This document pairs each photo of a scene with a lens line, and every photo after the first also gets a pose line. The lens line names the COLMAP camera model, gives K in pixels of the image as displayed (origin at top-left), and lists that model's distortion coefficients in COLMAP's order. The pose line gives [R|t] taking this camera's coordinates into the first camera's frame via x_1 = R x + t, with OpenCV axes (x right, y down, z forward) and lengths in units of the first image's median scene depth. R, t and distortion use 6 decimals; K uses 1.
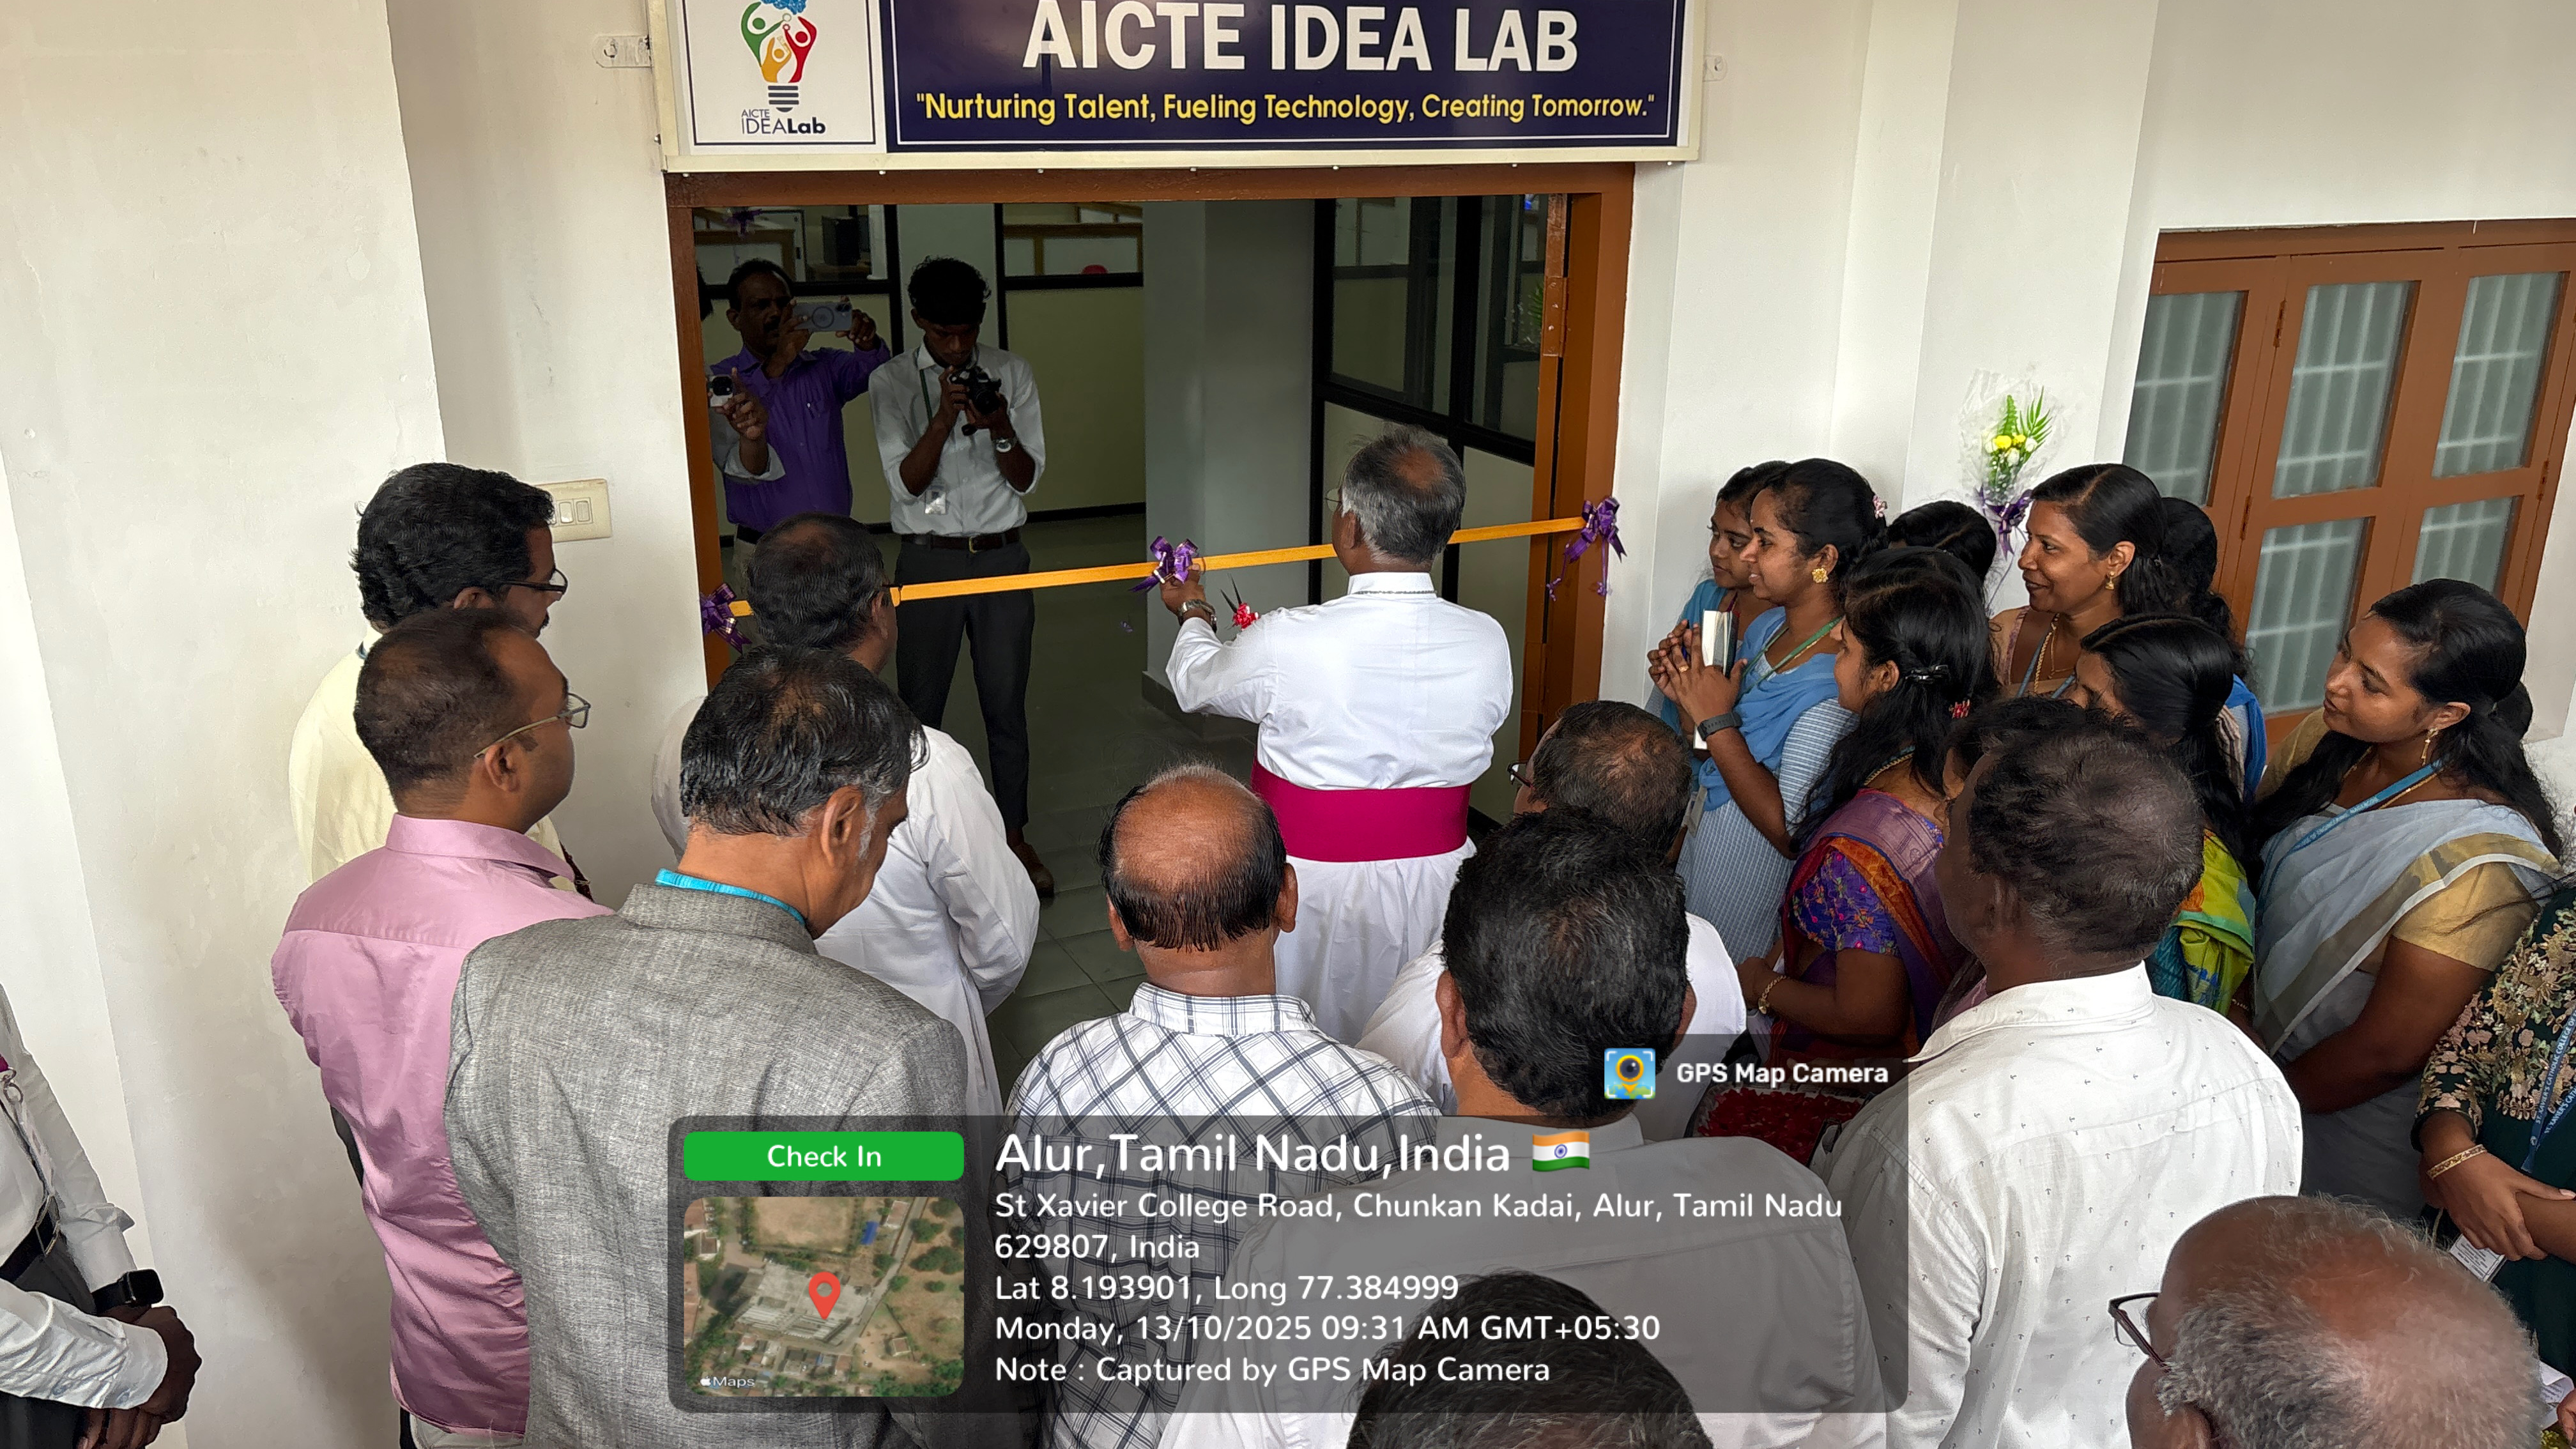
lens RADIAL K [[2016.4, 0, 1283.2], [0, 2016.4, 727.8], [0, 0, 1]] dist [0.009101, -0.004292]
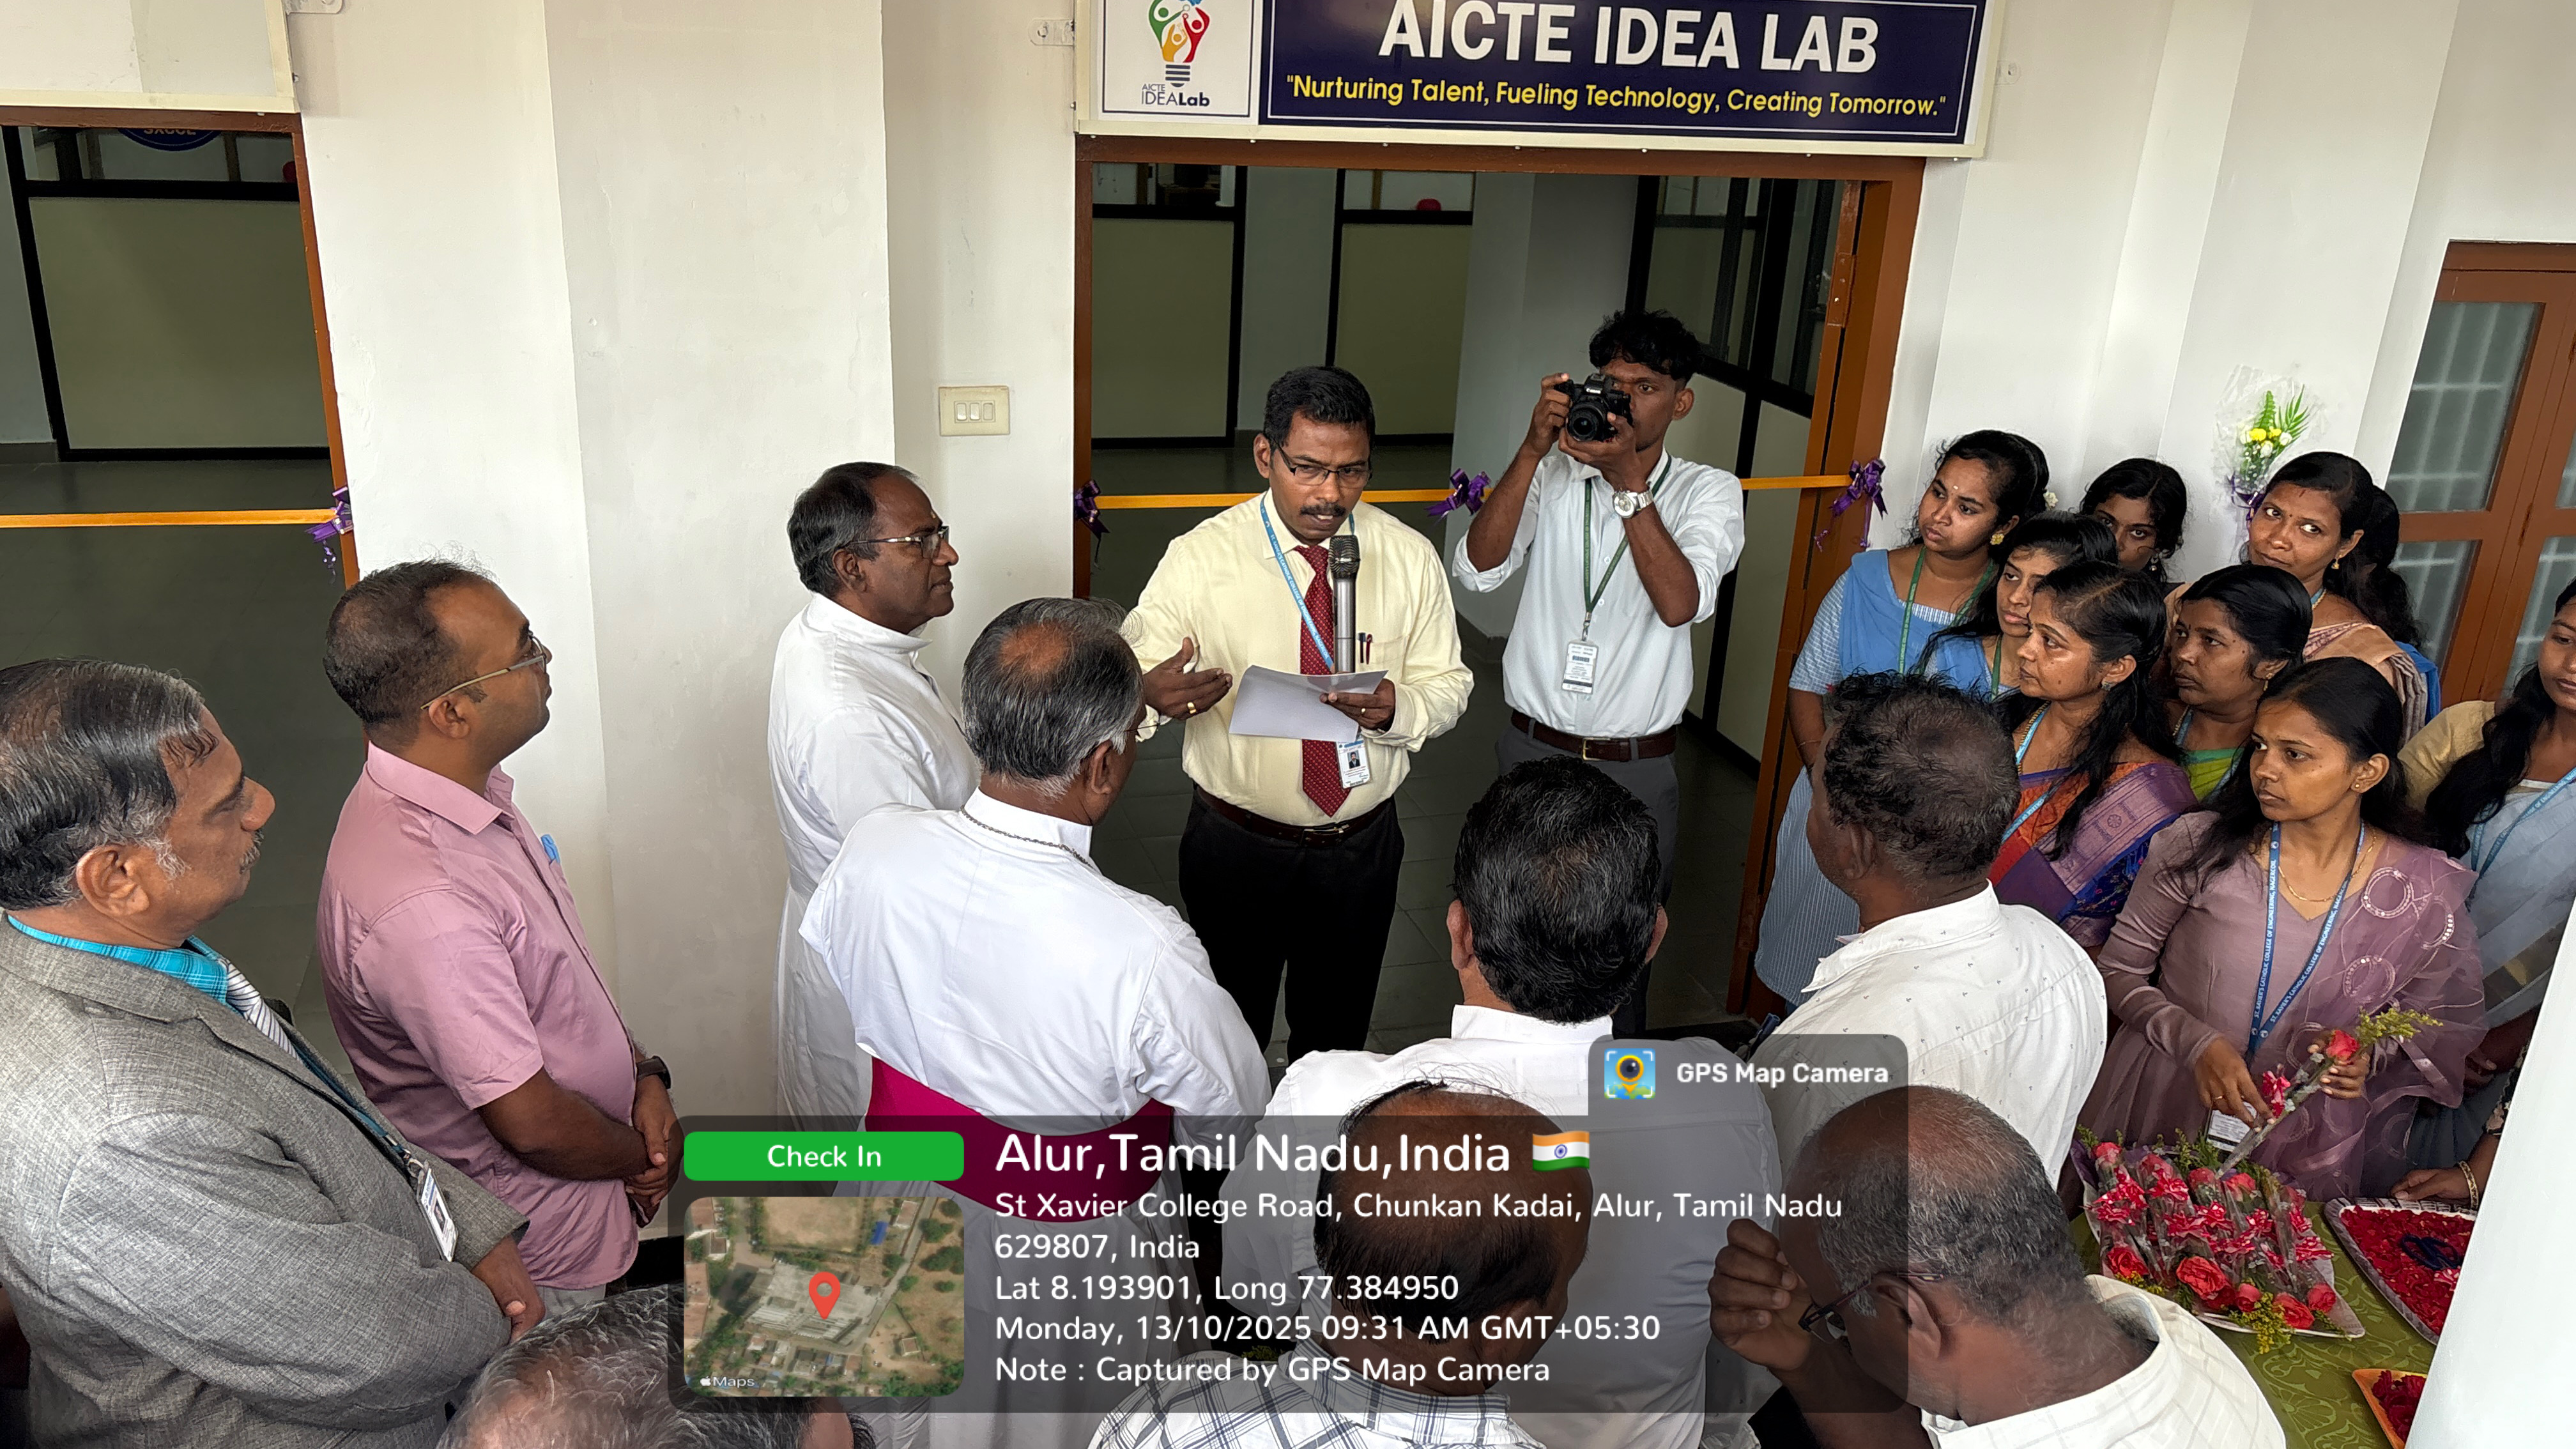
lens RADIAL K [[2016.4, 0, 1281.6], [0, 2016.4, 719.3], [0, 0, 1]] dist [0.009101, -0.004292]
pose [[0.985605, 0.091856, -0.141933, 0.015571], [-0.087090, 0.995419, 0.039453, 0.013115], [0.144906, -0.026524, 0.989090, -0.160443]]
